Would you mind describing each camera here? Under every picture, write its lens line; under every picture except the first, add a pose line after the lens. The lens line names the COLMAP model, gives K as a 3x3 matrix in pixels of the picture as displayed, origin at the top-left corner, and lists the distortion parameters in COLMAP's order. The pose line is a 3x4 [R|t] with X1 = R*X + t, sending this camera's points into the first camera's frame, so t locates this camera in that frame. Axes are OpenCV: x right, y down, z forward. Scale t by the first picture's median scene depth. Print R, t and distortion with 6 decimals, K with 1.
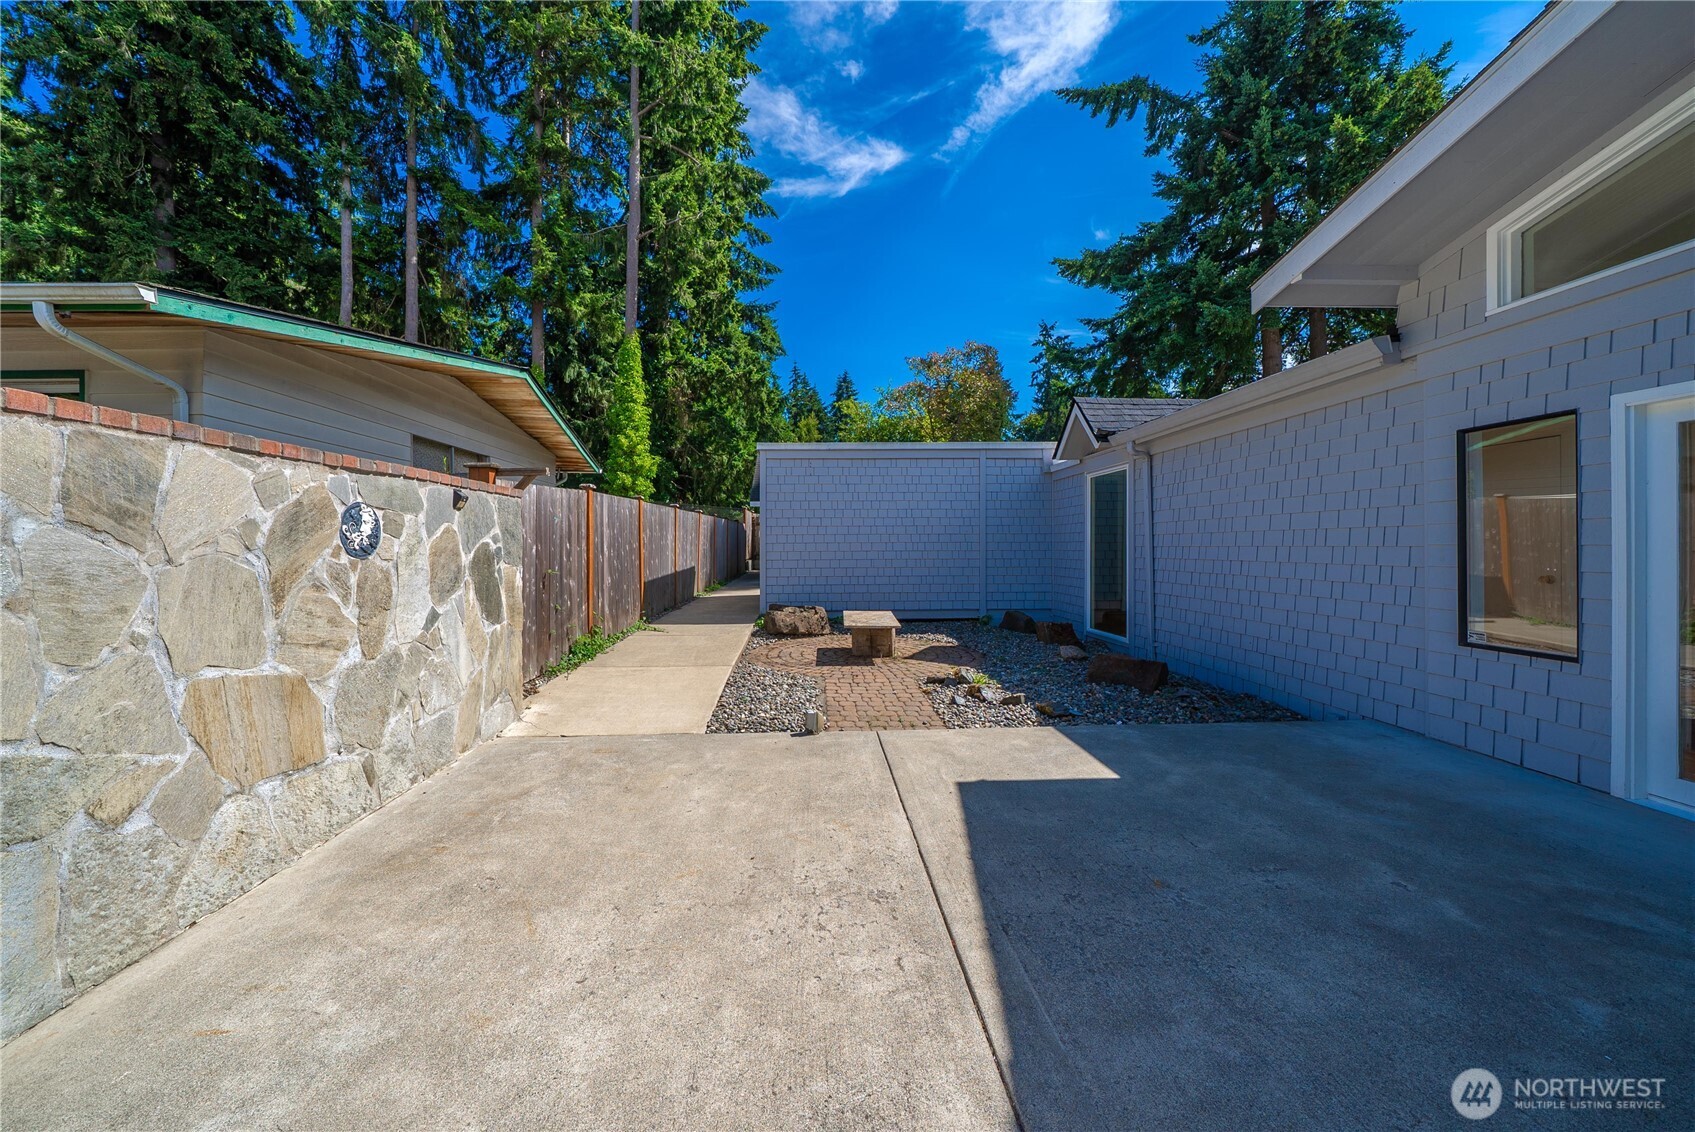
lens RADIAL K [[596.8, 0, 800.8], [0, 596.8, 549.1], [0, 0, 1]] dist [-0.001088, -0.000029]
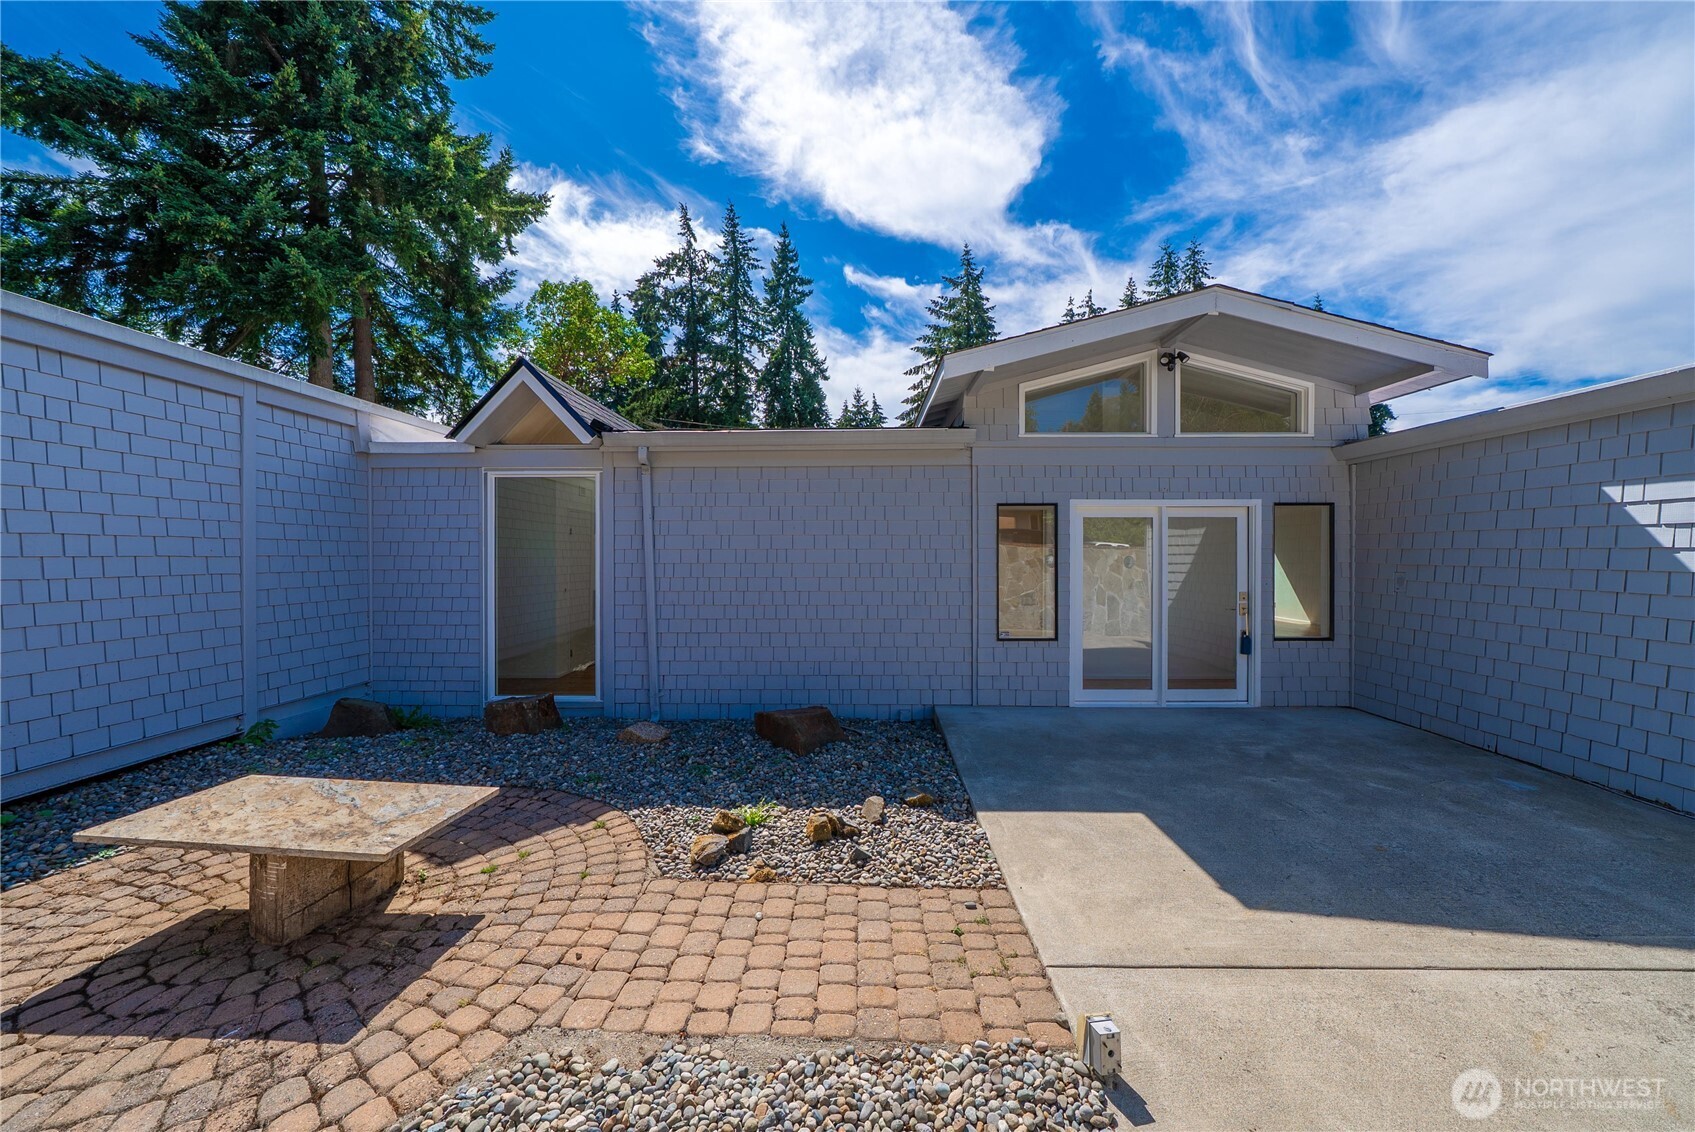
lens RADIAL K [[588.9, 0, 882.3], [0, 588.9, 554.6], [0, 0, 1]] dist [-0.007035, 0.000198]
pose [[0.003284, 0.003730, 0.999988, -0.165967], [0.004282, 0.999984, -0.003744, -0.022930], [-0.999985, 0.004294, 0.003268, 0.487896]]
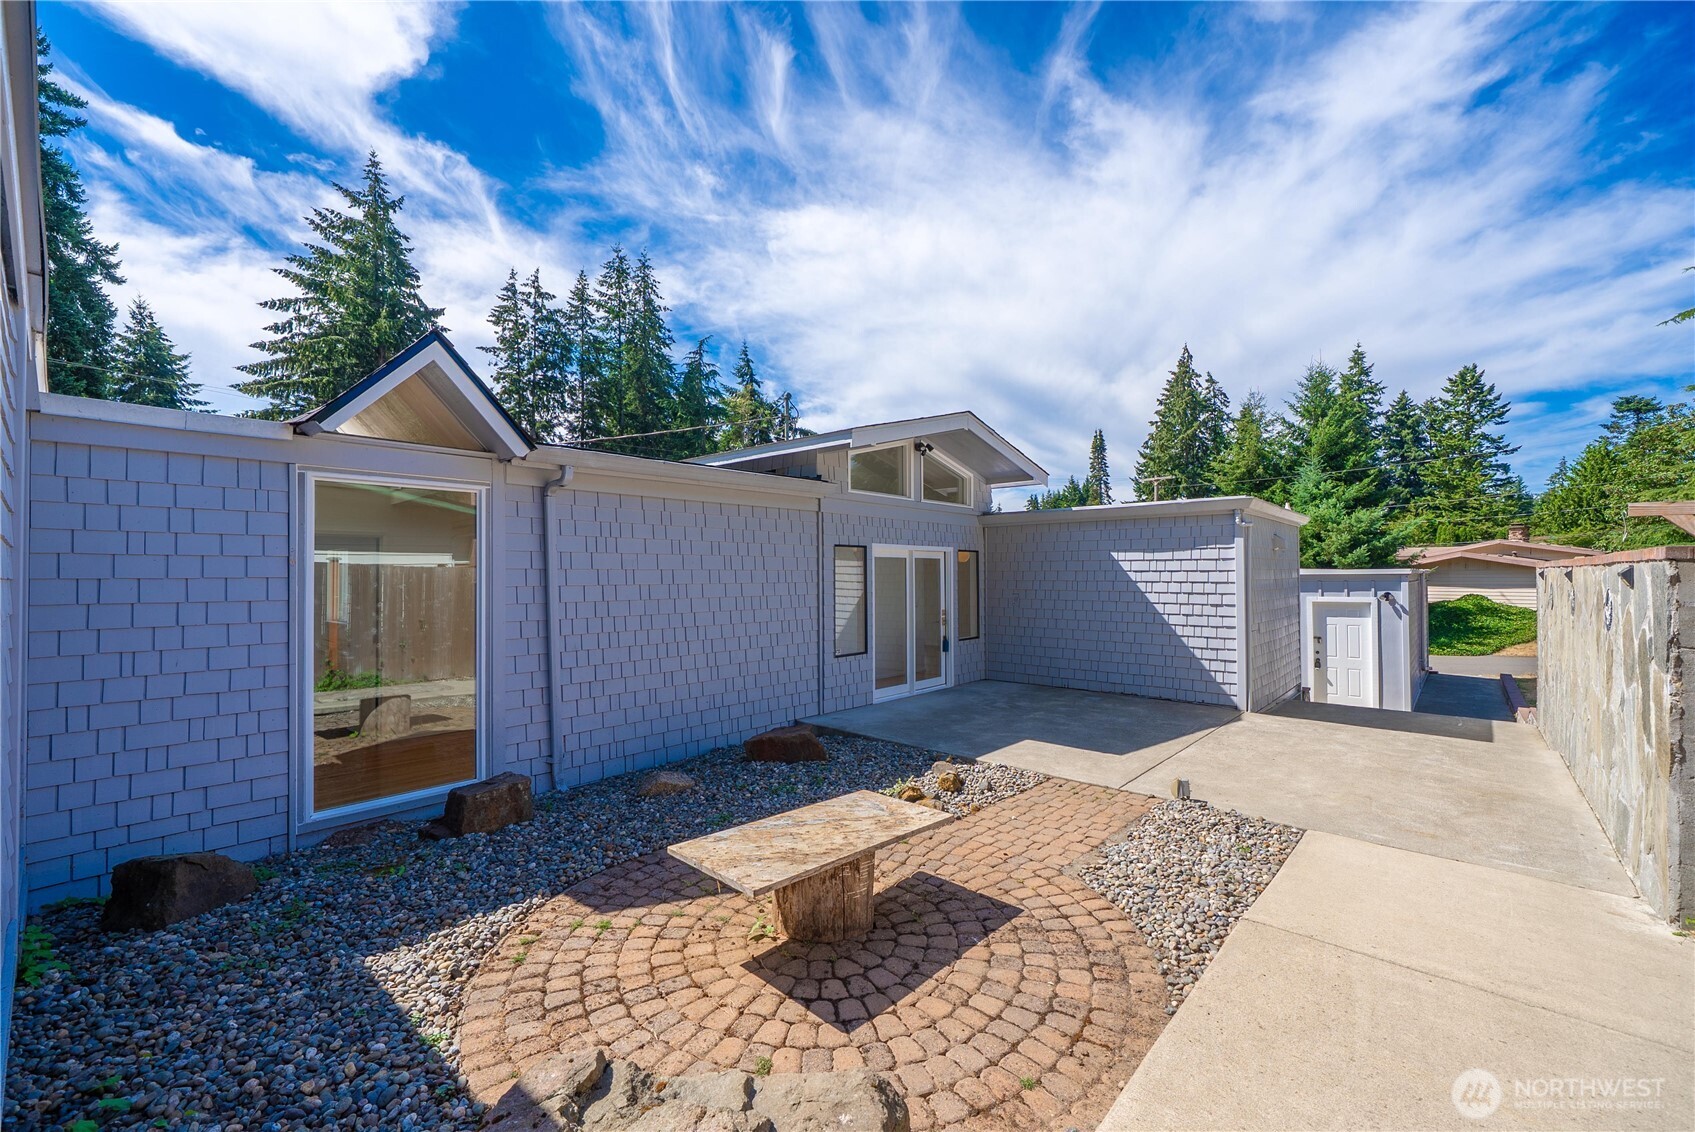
lens RADIAL K [[683.9, 0, 873.4], [0, 683.9, 576.0], [0, 0, 1]] dist [0.011925, -0.009002]
pose [[-0.757005, 0.010519, 0.653324, -0.154756], [0.012177, 0.999924, -0.001989, -0.035604], [-0.653295, 0.006450, -0.757076, 0.973376]]
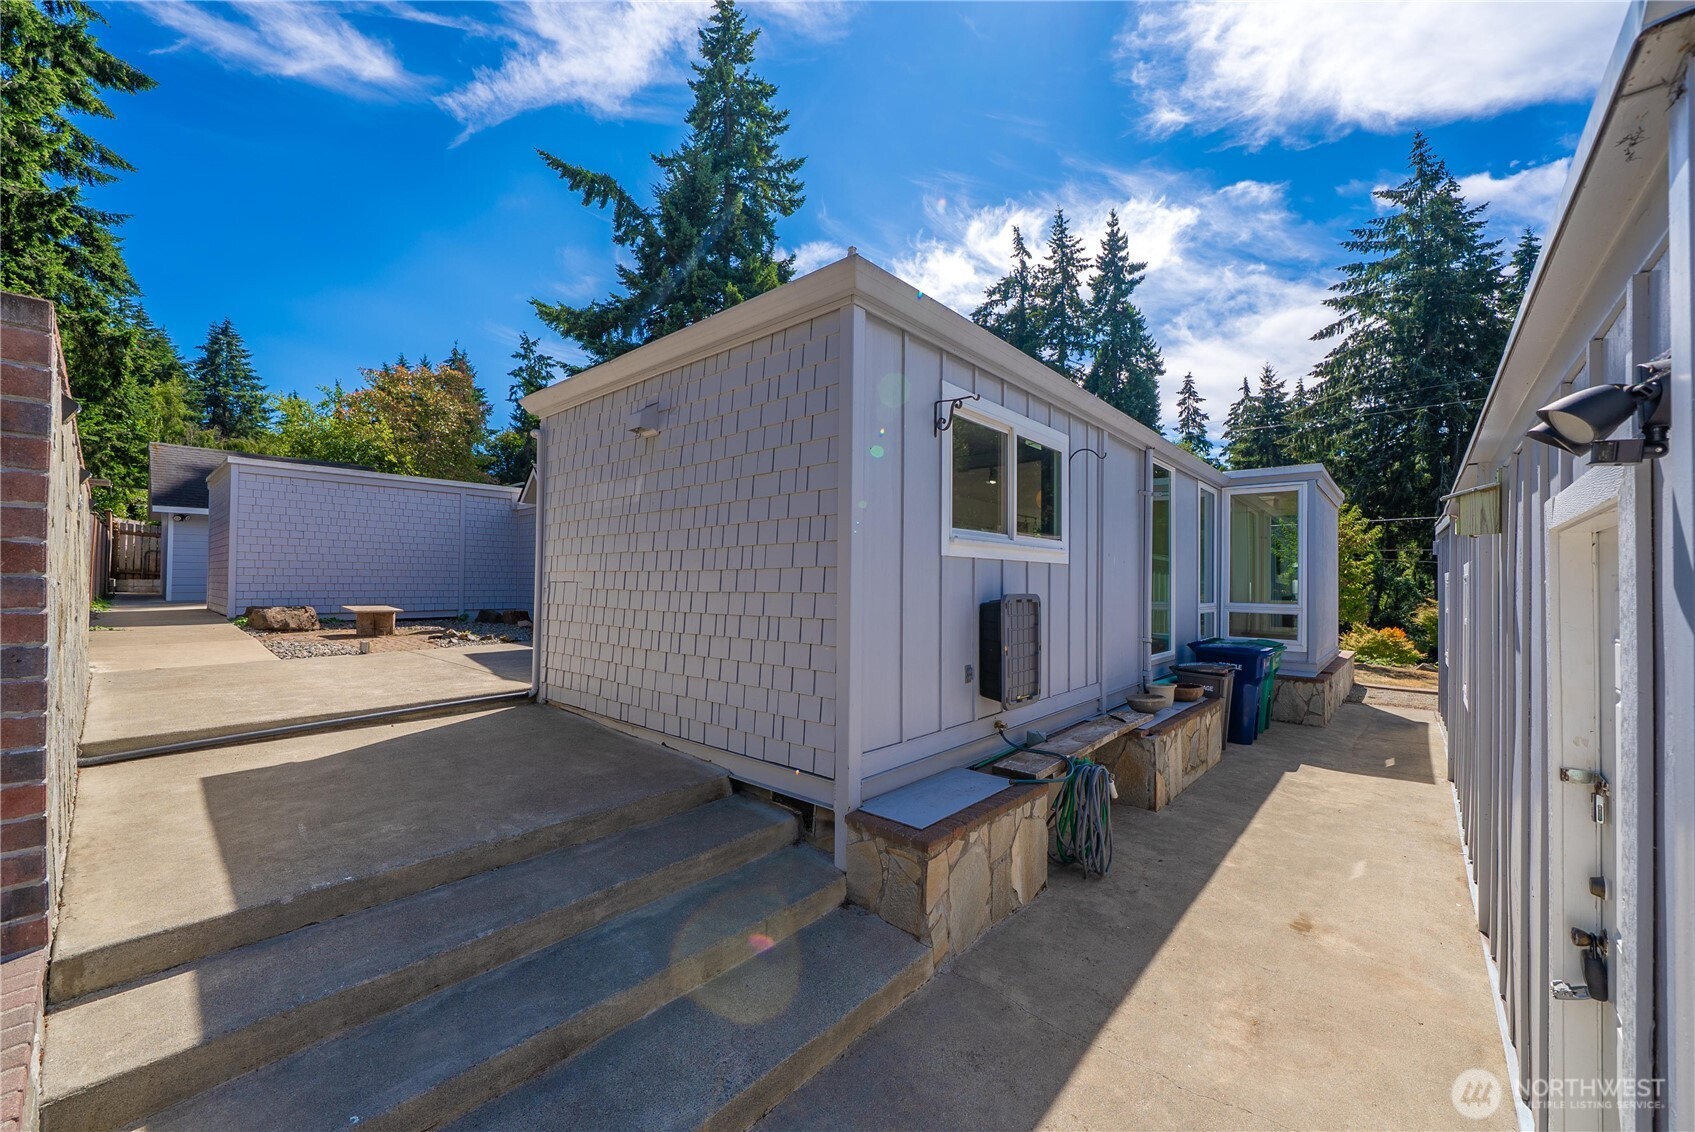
lens RADIAL K [[650.5, 0, 850.3], [0, 650.5, 569.7], [0, 0, 1]] dist [-0.003391, -0.000450]
pose [[0.655397, 0.023467, 0.754920, -0.210532], [-0.008549, 0.999684, -0.023654, 0.039642], [-0.755236, 0.009049, 0.655390, -0.572828]]
